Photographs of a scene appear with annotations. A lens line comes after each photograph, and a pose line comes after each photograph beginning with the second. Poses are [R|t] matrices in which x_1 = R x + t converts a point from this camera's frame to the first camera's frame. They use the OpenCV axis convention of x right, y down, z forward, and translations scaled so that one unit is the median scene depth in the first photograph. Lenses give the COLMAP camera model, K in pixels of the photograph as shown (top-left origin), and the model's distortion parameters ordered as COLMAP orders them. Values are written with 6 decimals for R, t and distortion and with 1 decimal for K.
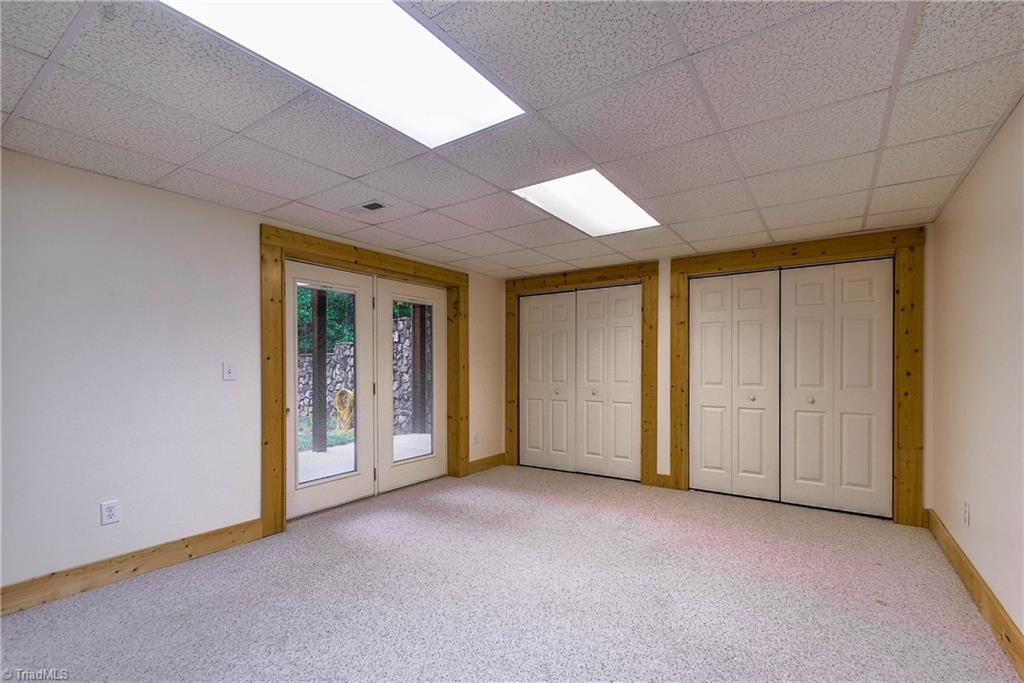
lens RADIAL K [[460.8, 0, 513.5], [0, 460.8, 371.1], [0, 0, 1]] dist [-0.000352, -0.000113]
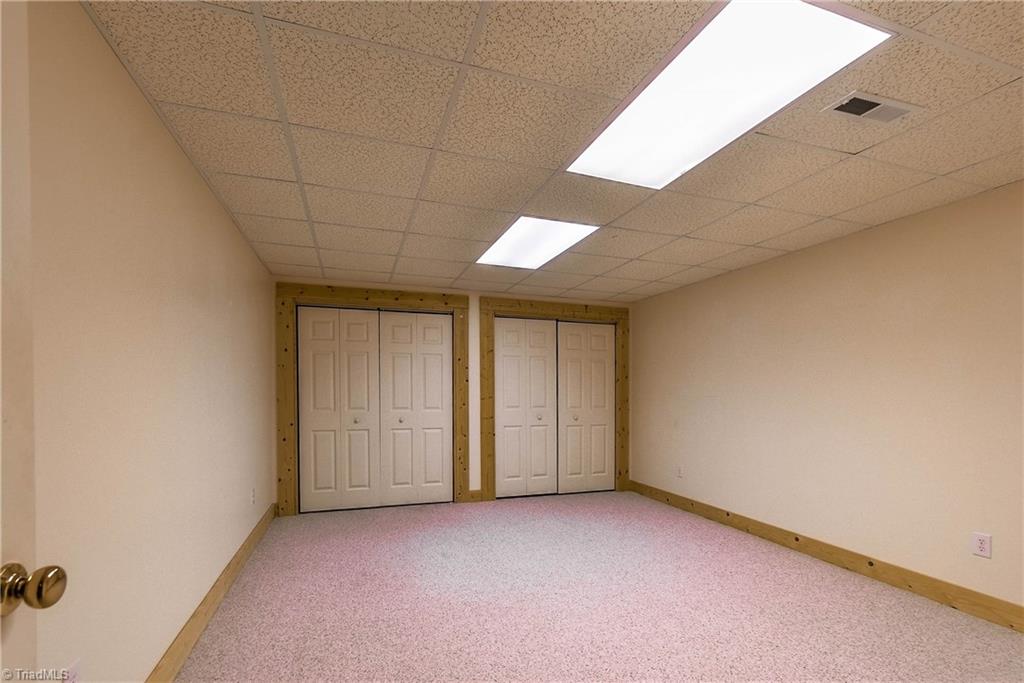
lens RADIAL K [[453.5, 0, 513.7], [0, 453.5, 393.8], [0, 0, 1]] dist [0.000161, 0.000125]
pose [[0.598352, 0.000848, 0.801233, -0.492017], [0.001783, 0.999996, -0.002390, -0.005668], [-0.801231, 0.002859, 0.598348, 0.266438]]
